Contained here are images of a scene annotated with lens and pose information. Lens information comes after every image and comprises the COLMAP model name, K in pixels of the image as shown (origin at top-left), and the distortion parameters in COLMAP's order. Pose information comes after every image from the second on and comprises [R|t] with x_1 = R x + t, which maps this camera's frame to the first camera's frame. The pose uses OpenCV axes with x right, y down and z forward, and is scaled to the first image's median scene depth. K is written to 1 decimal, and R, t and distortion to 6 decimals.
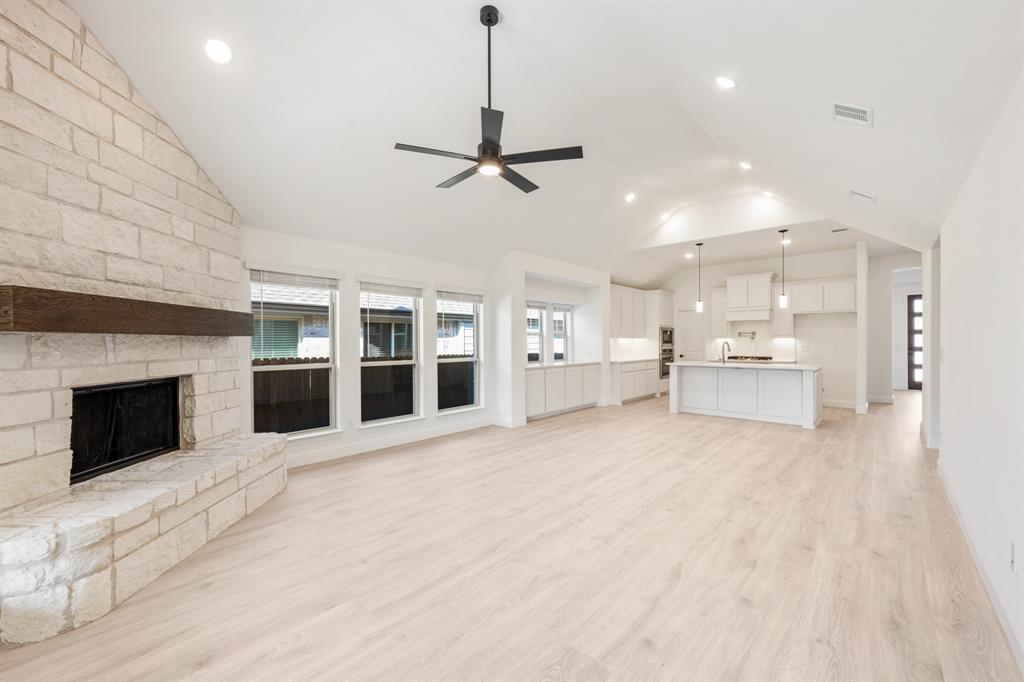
lens RADIAL K [[408.0, 0, 508.0], [0, 408.0, 345.1], [0, 0, 1]] dist [0.002806, -0.000520]
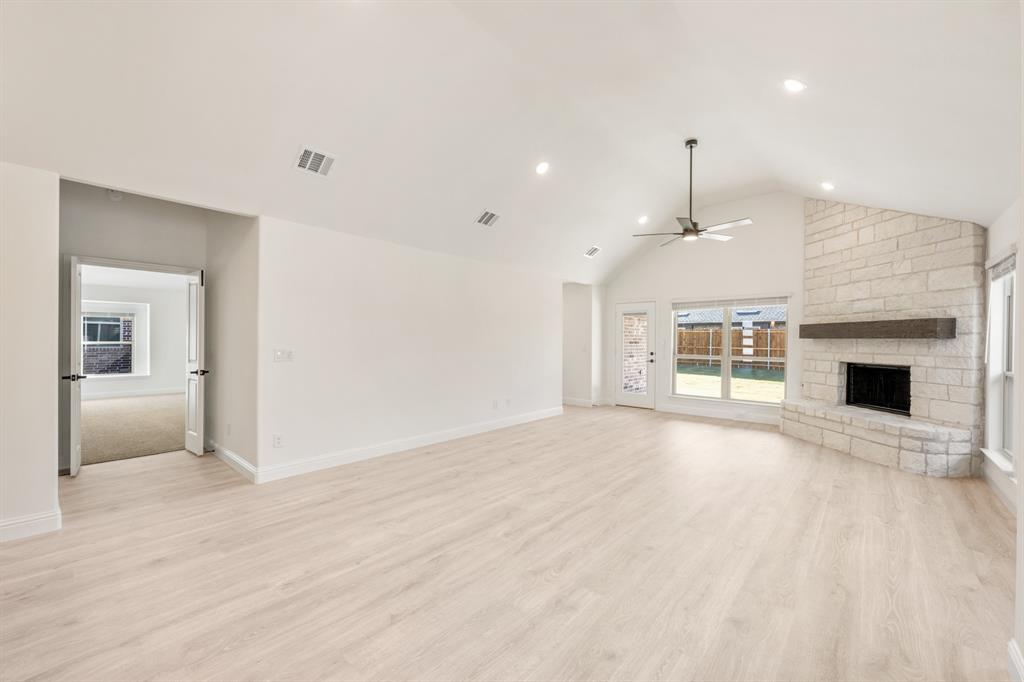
lens RADIAL K [[408.0, 0, 513.2], [0, 408.0, 341.9], [0, 0, 1]] dist [0.002806, -0.000520]
pose [[-0.999616, -0.003570, -0.027471, 0.281926], [-0.003940, 0.999902, 0.013451, -0.010965], [0.027421, 0.013554, -0.999532, 1.037650]]
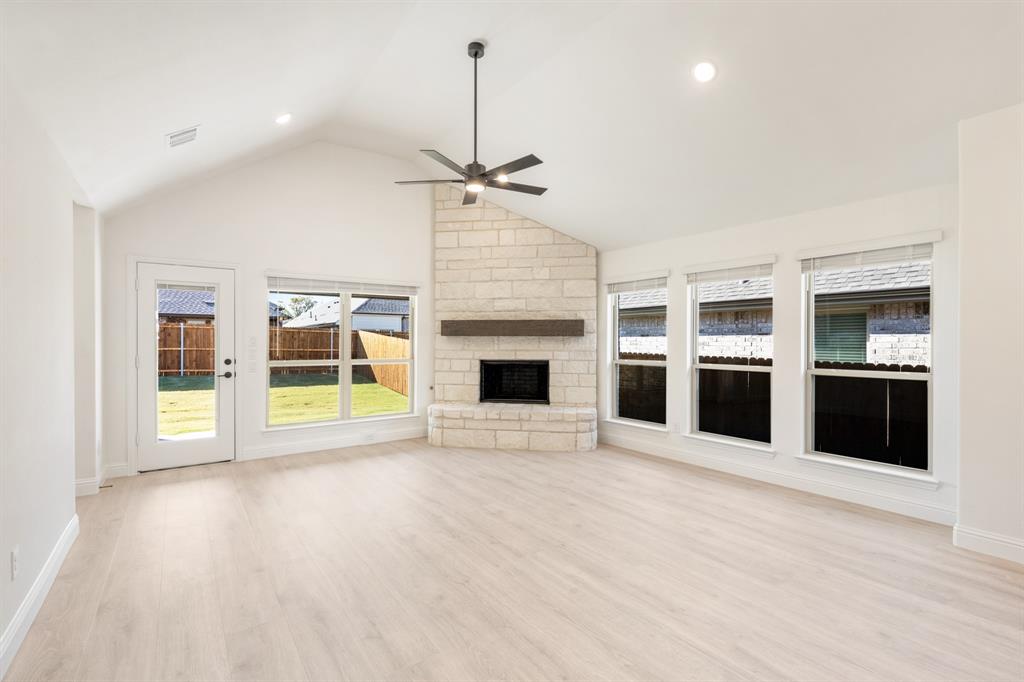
lens RADIAL K [[464.8, 0, 510.5], [0, 464.8, 339.3], [0, 0, 1]] dist [0.000142, -0.001605]
pose [[-0.199838, 0.000848, -0.979829, 0.471208], [-0.009190, 0.999954, 0.002740, -0.006361], [0.979786, 0.009552, -0.199821, 0.532003]]
